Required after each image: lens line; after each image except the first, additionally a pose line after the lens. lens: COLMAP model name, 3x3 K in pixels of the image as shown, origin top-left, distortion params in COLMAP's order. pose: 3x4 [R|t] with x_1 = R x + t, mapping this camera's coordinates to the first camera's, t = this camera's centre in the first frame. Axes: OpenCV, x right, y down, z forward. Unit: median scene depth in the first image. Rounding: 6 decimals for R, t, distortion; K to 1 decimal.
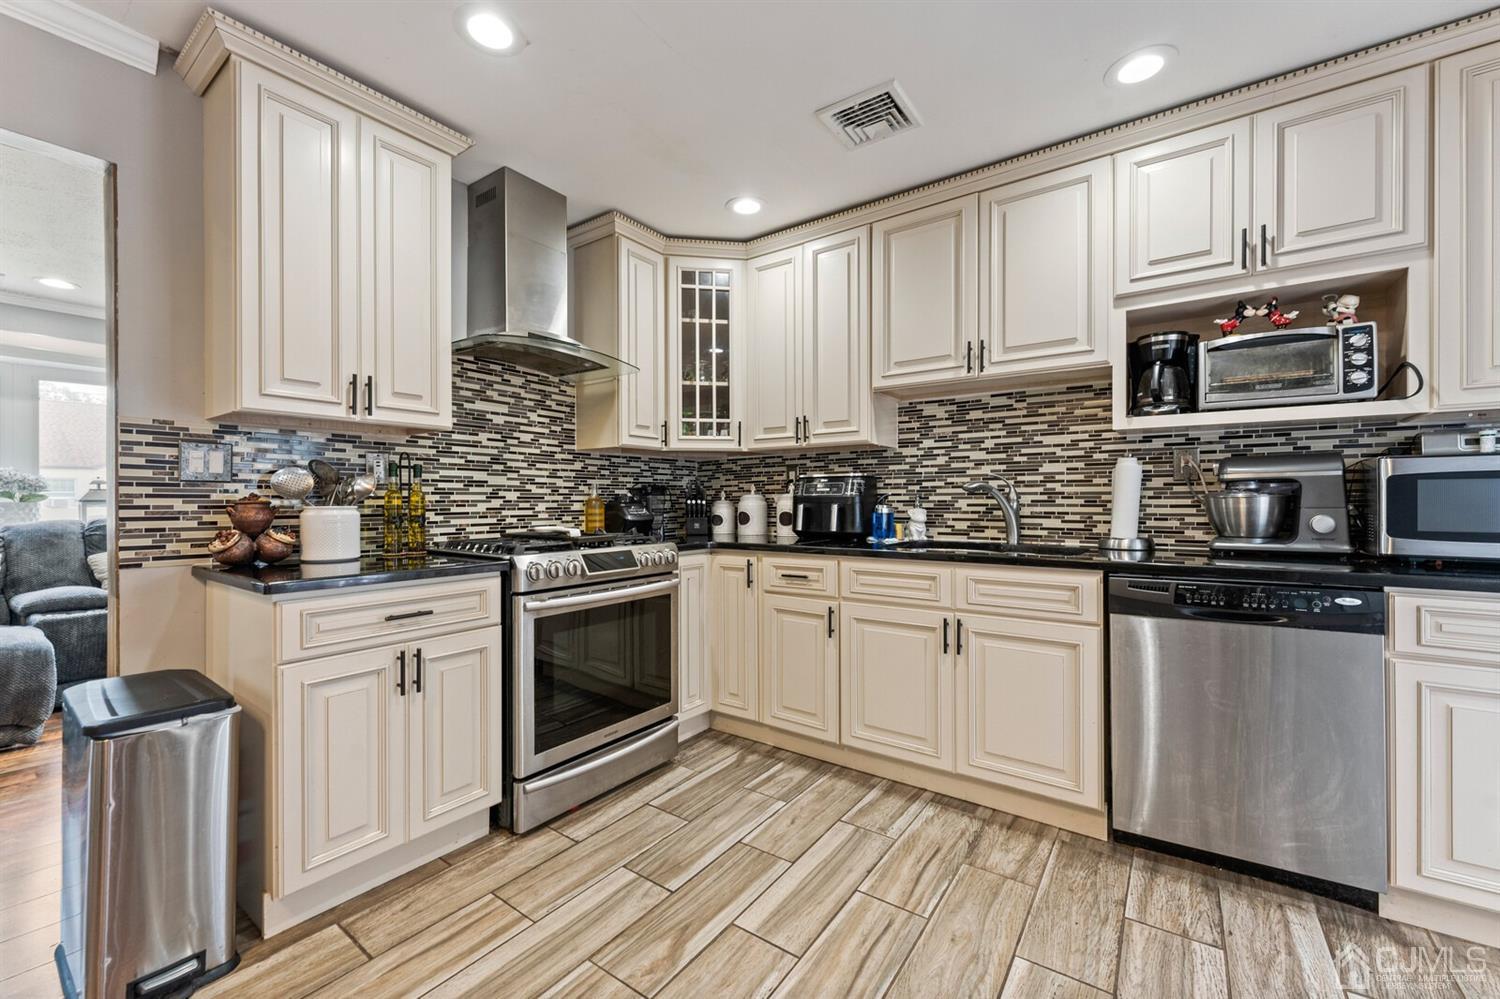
lens RADIAL K [[601.2, 0, 744.4], [0, 601.2, 500.5], [0, 0, 1]] dist [0.001809, -0.000013]
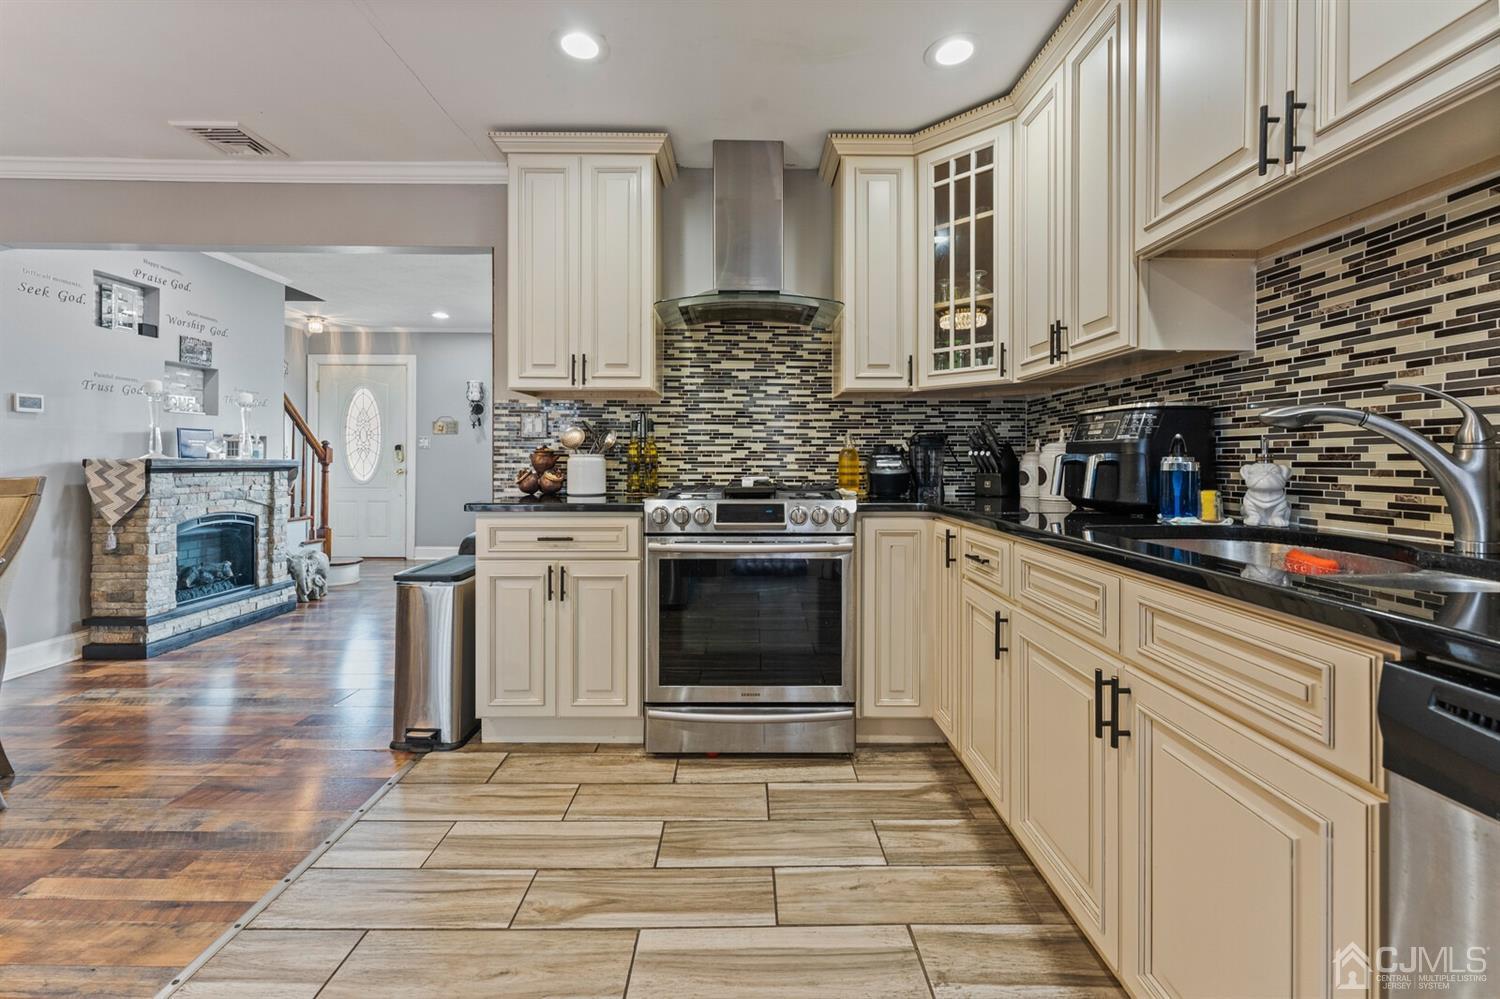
lens RADIAL K [[612.5, 0, 750.5], [0, 612.5, 459.3], [0, 0, 1]] dist [0.001875, -0.000463]
pose [[0.599128, 0.005751, -0.800632, 0.473083], [-0.003972, 0.999983, 0.004210, 0.009505], [0.800643, 0.000658, 0.599141, 0.358463]]
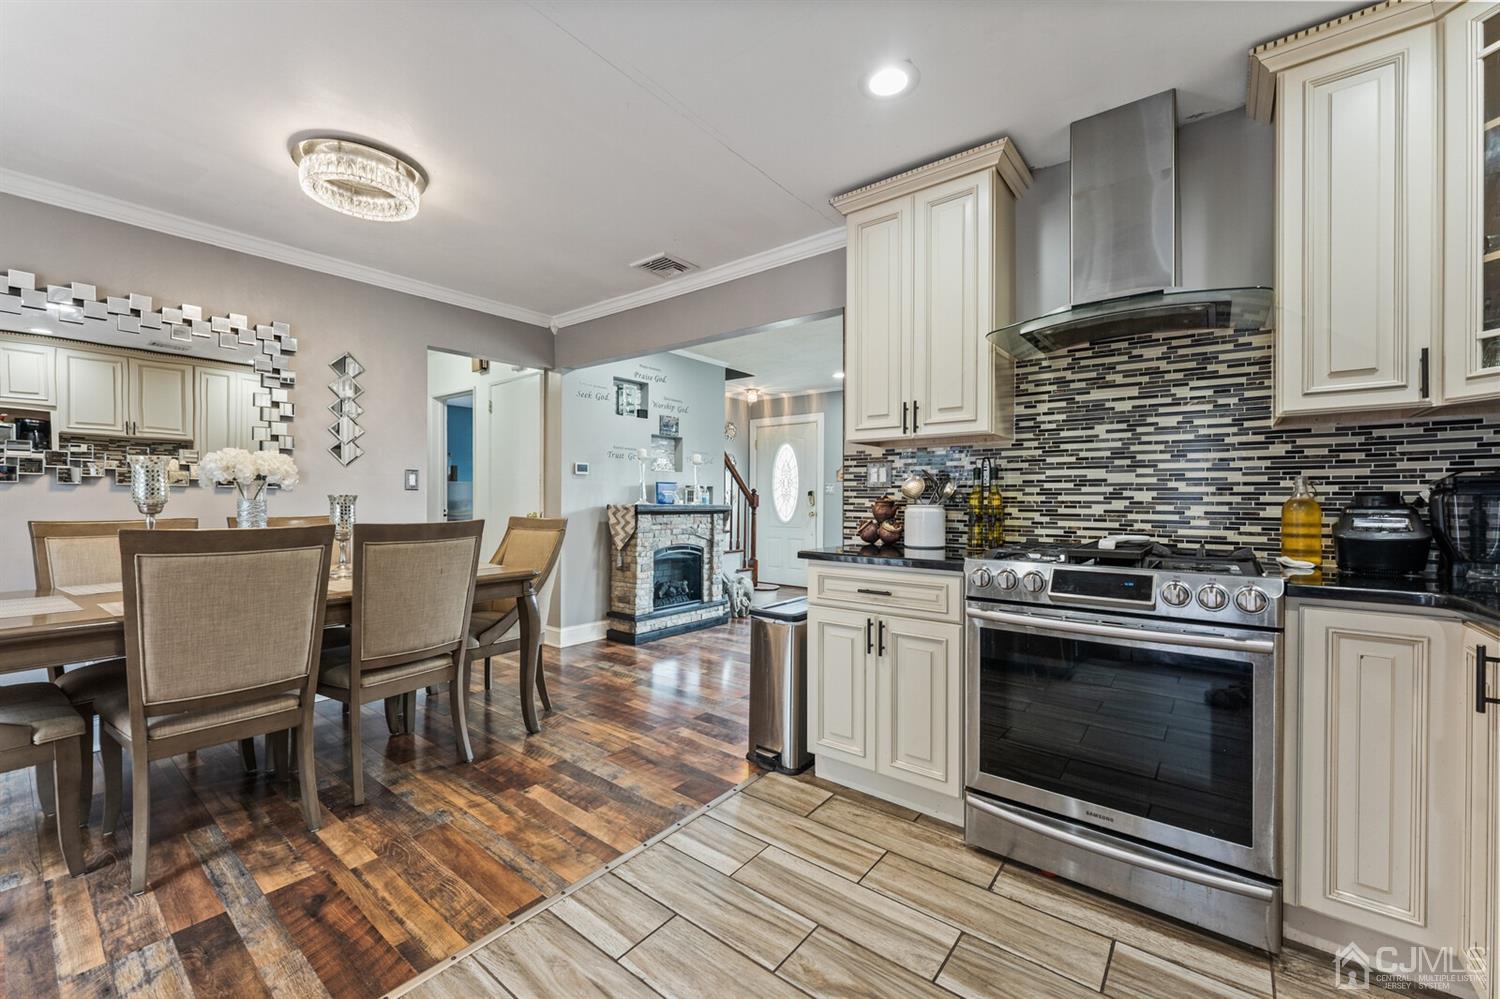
lens RADIAL K [[598.4, 0, 746.2], [0, 598.4, 501.2], [0, 0, 1]] dist [0.000731, -0.000062]
pose [[-0.038118, 0.007415, -0.999246, 0.455665], [-0.003505, 0.999965, 0.007554, -0.005311], [0.999267, 0.003790, -0.038091, 0.505006]]
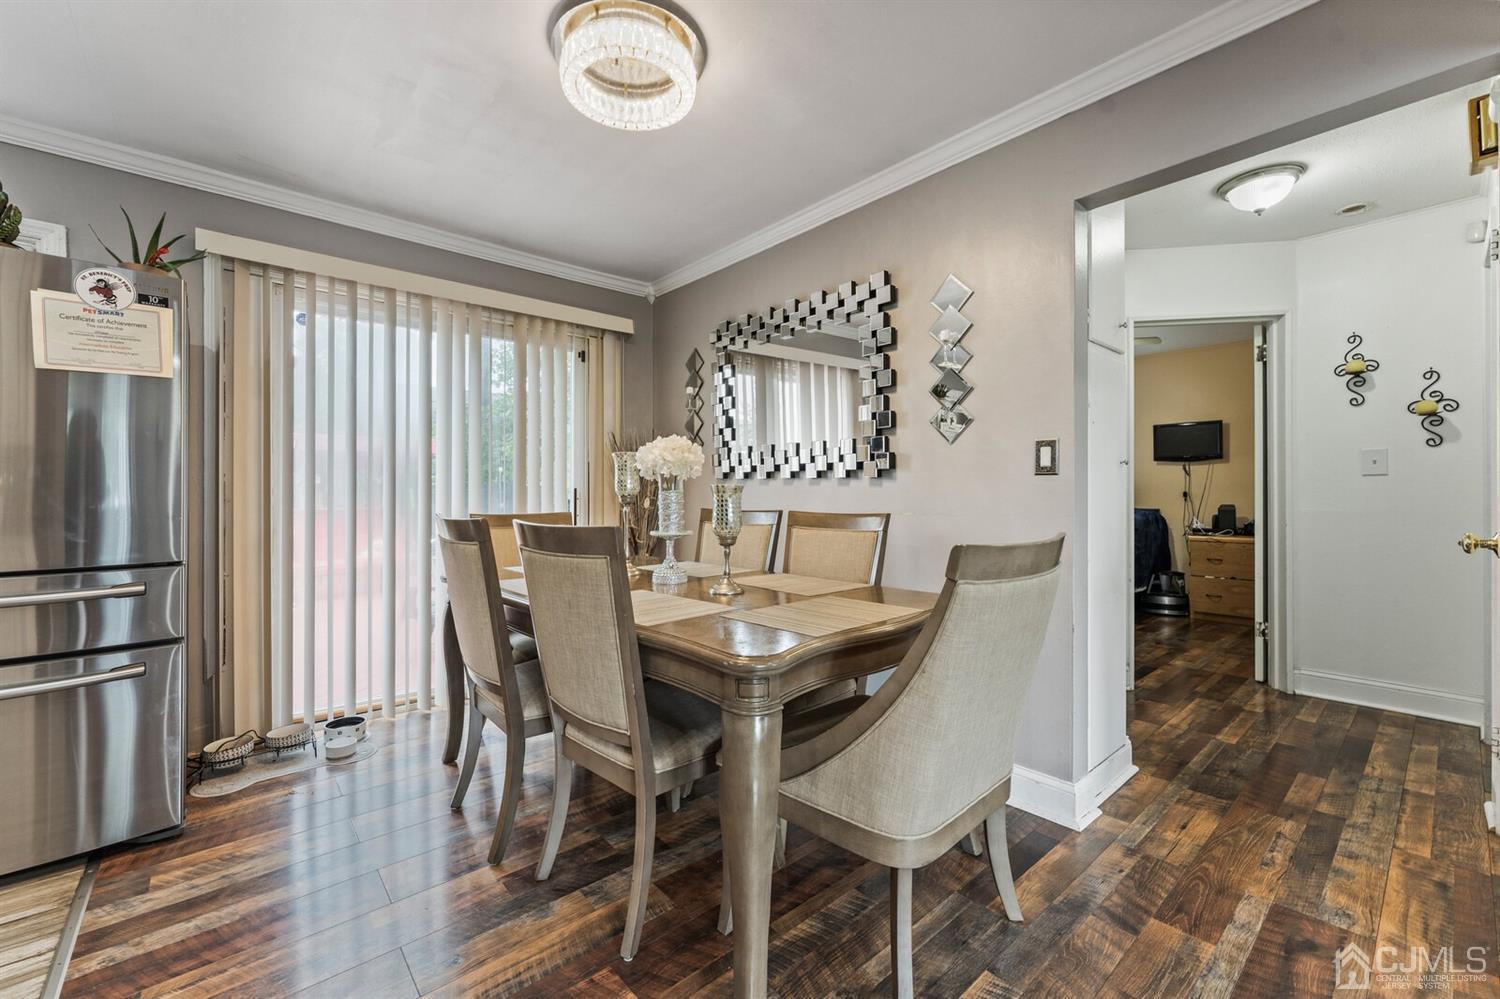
lens RADIAL K [[610.4, 0, 747.8], [0, 610.4, 488.2], [0, 0, 1]] dist [0.000914, 0.000392]
pose [[-0.972934, 0.003258, 0.231059, -0.704404], [0.002260, 0.999987, -0.004582, 0.001896], [-0.231071, -0.003936, -0.972929, 0.535535]]
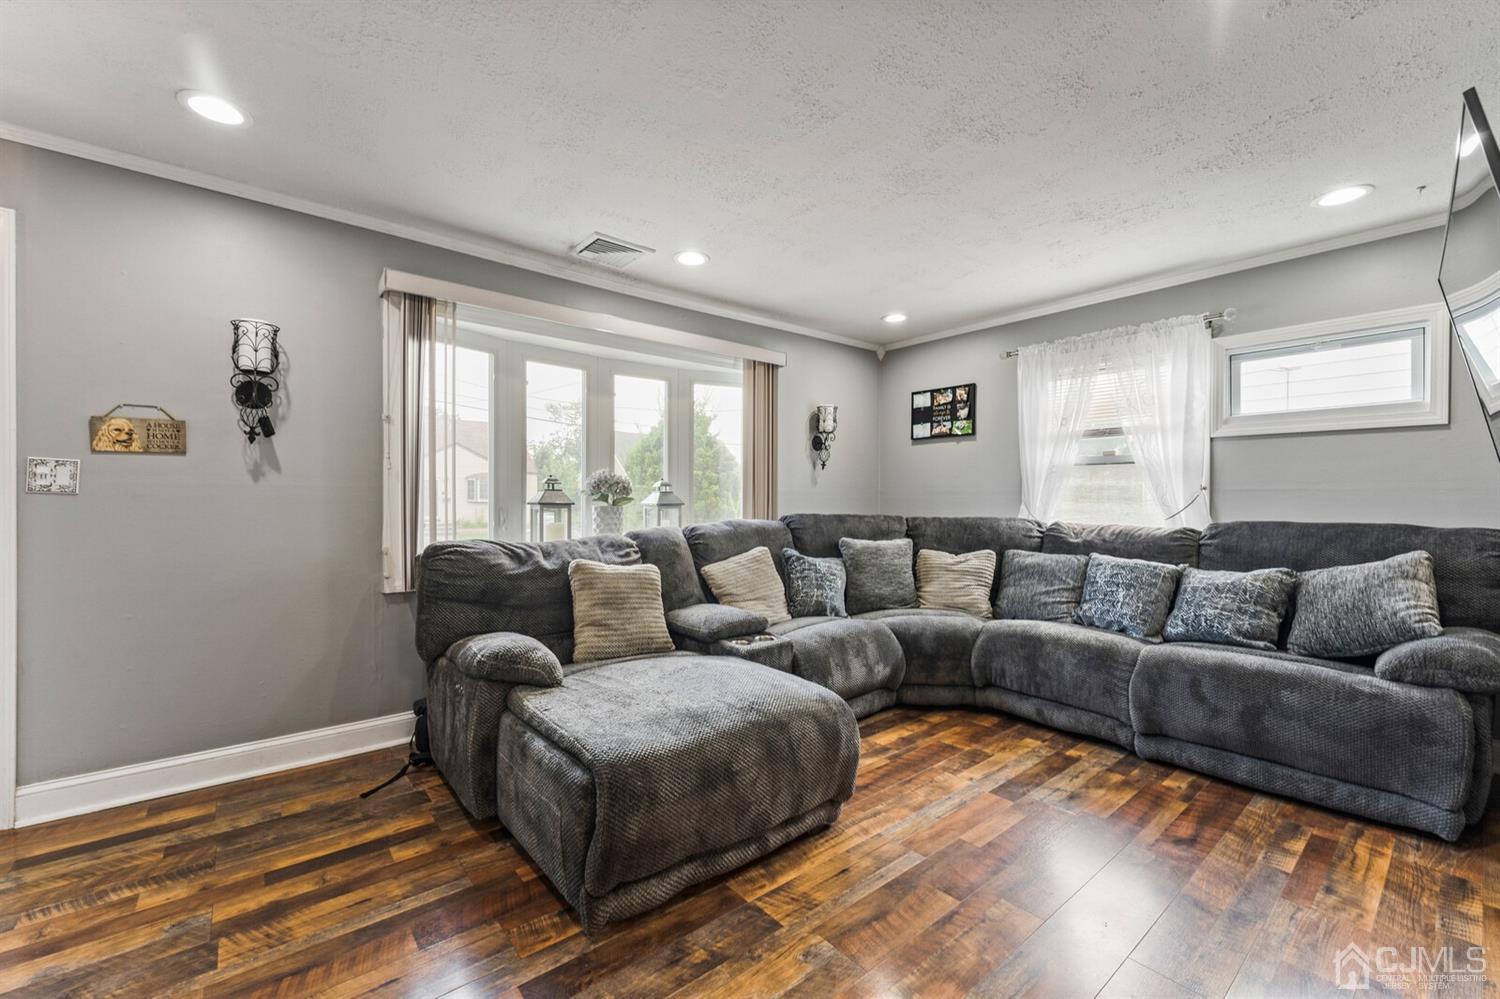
lens RADIAL K [[612.8, 0, 750.0], [0, 612.8, 499.5], [0, 0, 1]] dist [-0.000261, -0.000054]
pose [[0.967374, 0.006763, -0.253261, -1.139111], [-0.006085, 0.999976, 0.003459, -0.018425], [0.253278, -0.001805, 0.967392, 0.217601]]
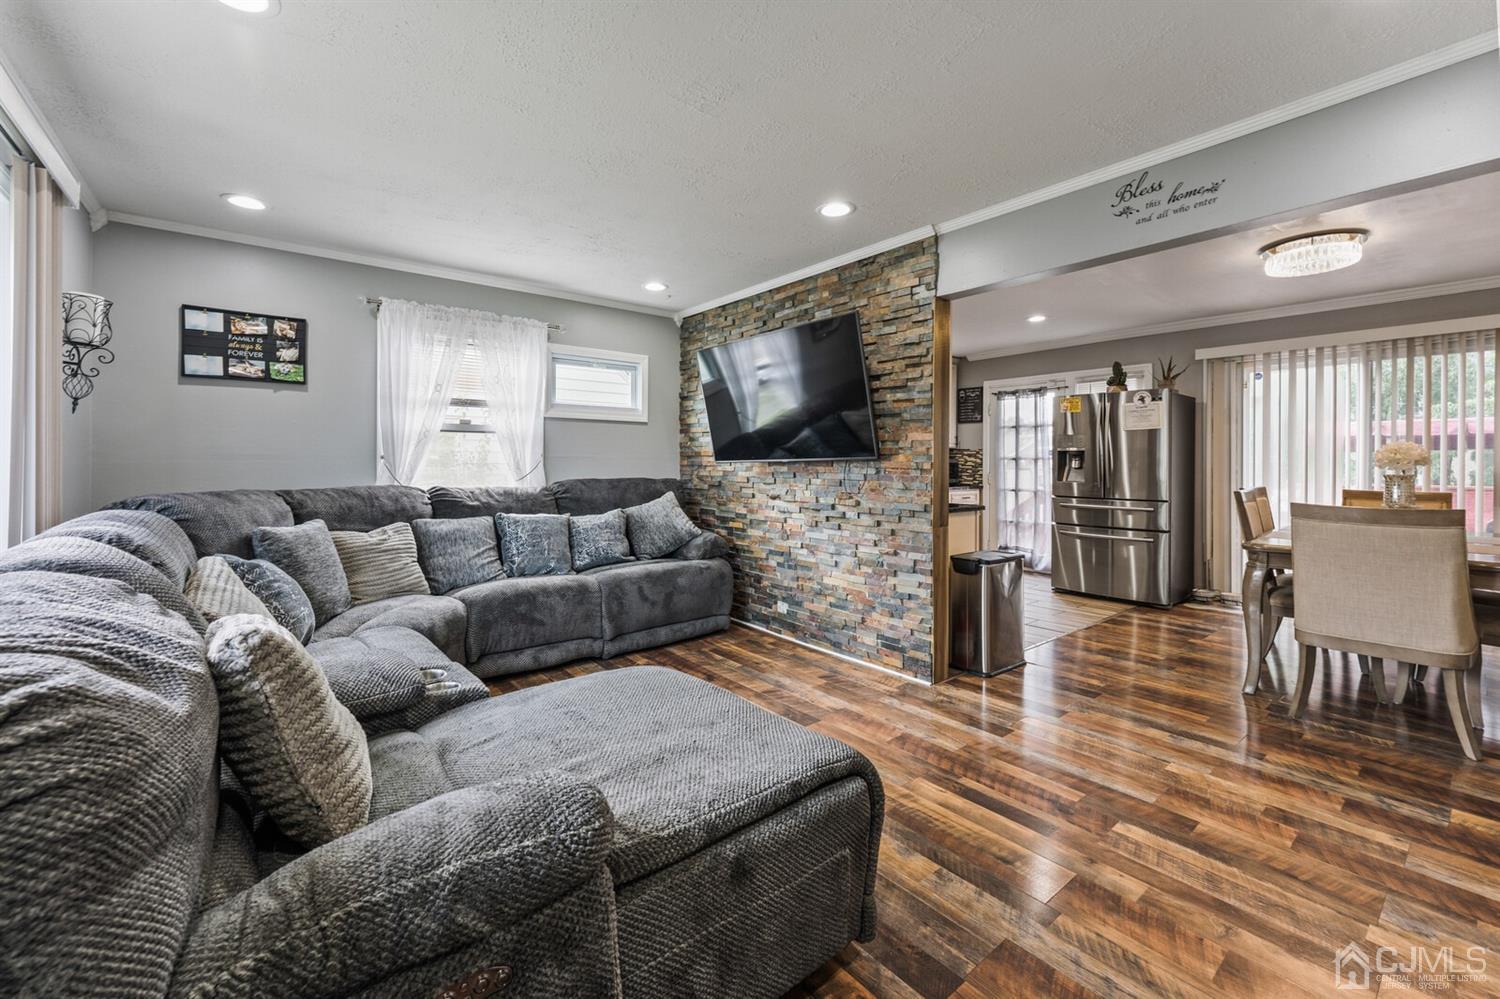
lens RADIAL K [[616.9, 0, 738.6], [0, 616.9, 461.3], [0, 0, 1]] dist [0.000367, 0.000192]
pose [[0.271821, 0.003304, 0.962342, -2.001941], [-0.003850, 0.999990, -0.002345, -0.025430], [-0.962340, -0.003067, 0.271831, 0.711087]]
